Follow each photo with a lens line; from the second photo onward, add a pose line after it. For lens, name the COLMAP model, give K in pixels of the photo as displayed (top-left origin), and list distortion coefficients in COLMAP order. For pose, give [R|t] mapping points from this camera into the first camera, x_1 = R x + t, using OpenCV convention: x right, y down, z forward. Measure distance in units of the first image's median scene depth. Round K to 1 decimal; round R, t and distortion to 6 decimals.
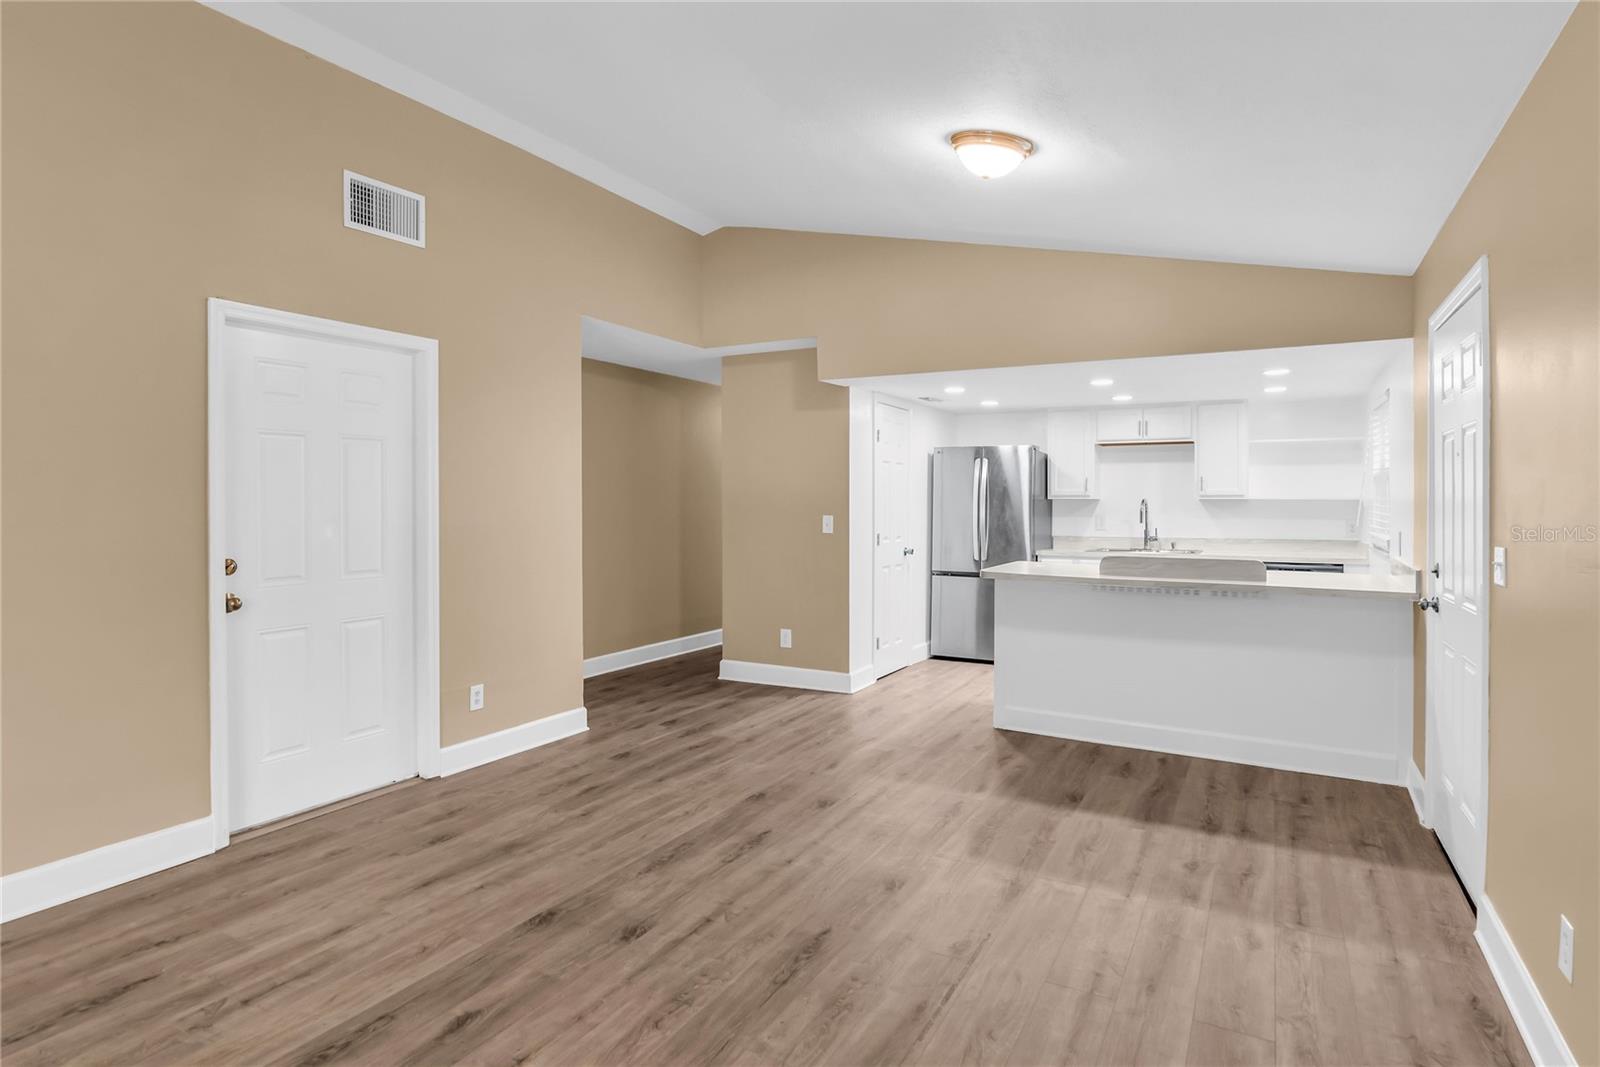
lens RADIAL K [[846.2, 0, 814.4], [0, 846.2, 506.6], [0, 0, 1]] dist [-0.024192, -0.000320]
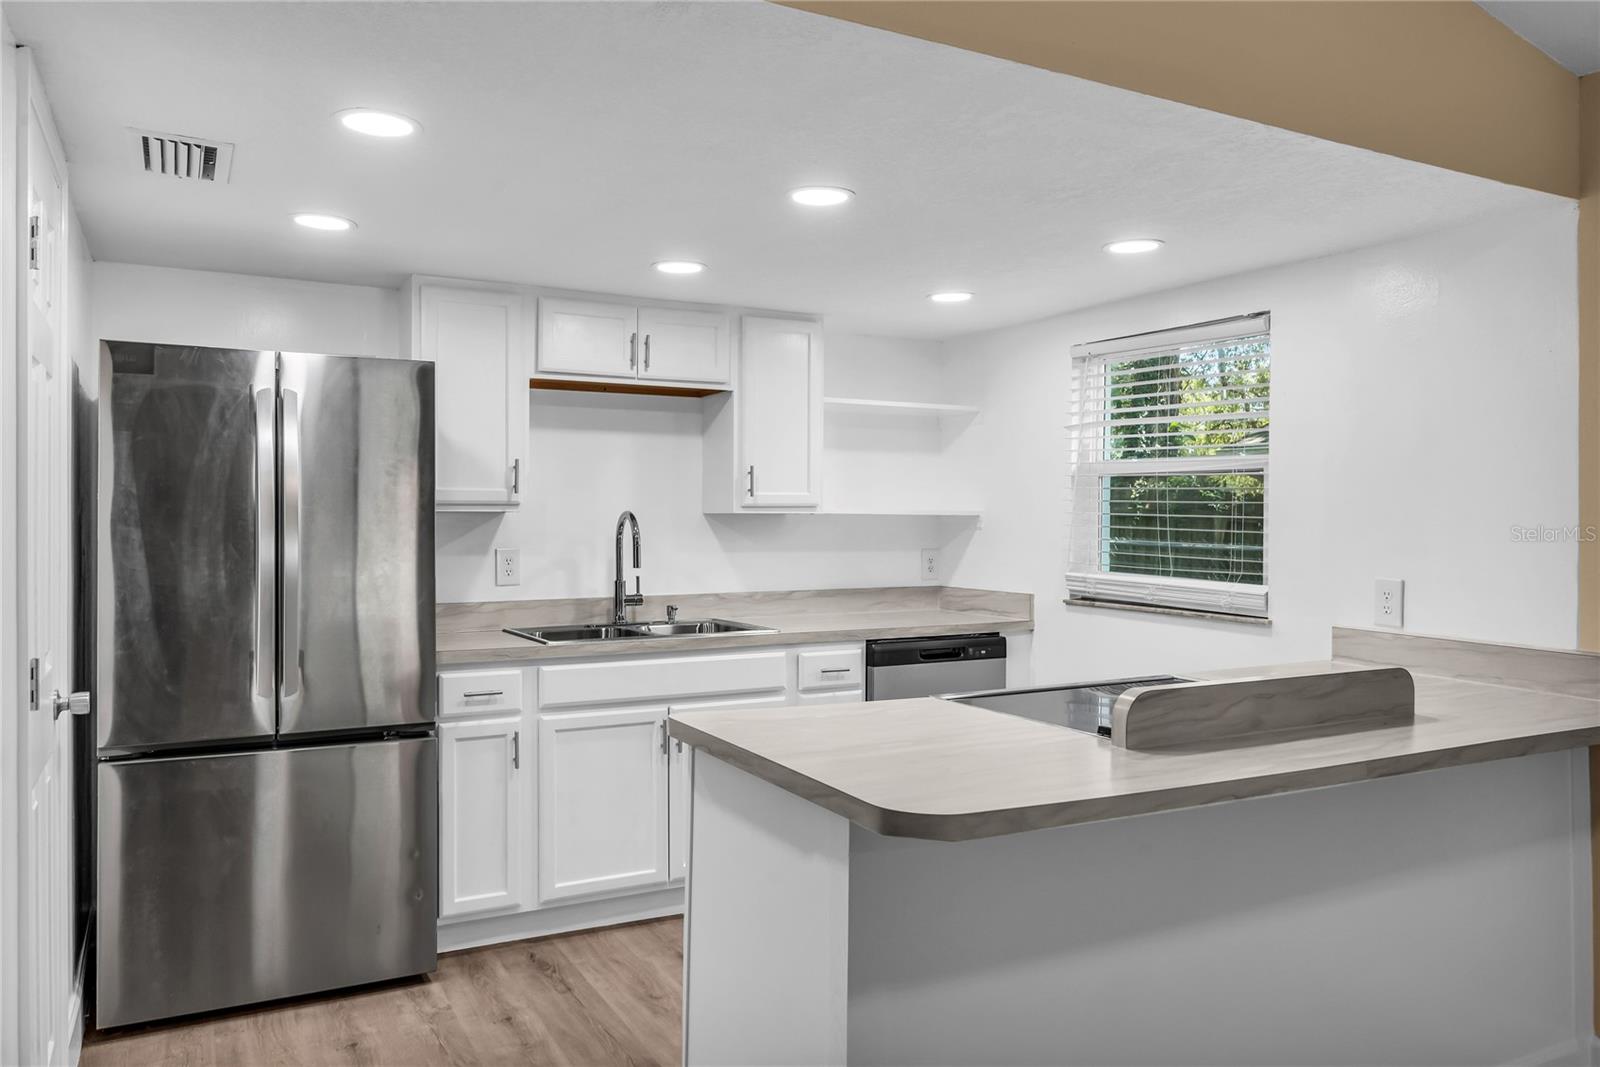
lens RADIAL K [[1158.3, 0, 805.2], [0, 1158.3, 519.4], [0, 0, 1]] dist [-0.011549, -0.003070]
pose [[0.541954, -0.001647, 0.840407, -0.098729], [0.000870, 0.999999, 0.001399, -0.008534], [-0.840408, -0.000027, 0.541955, 0.832135]]
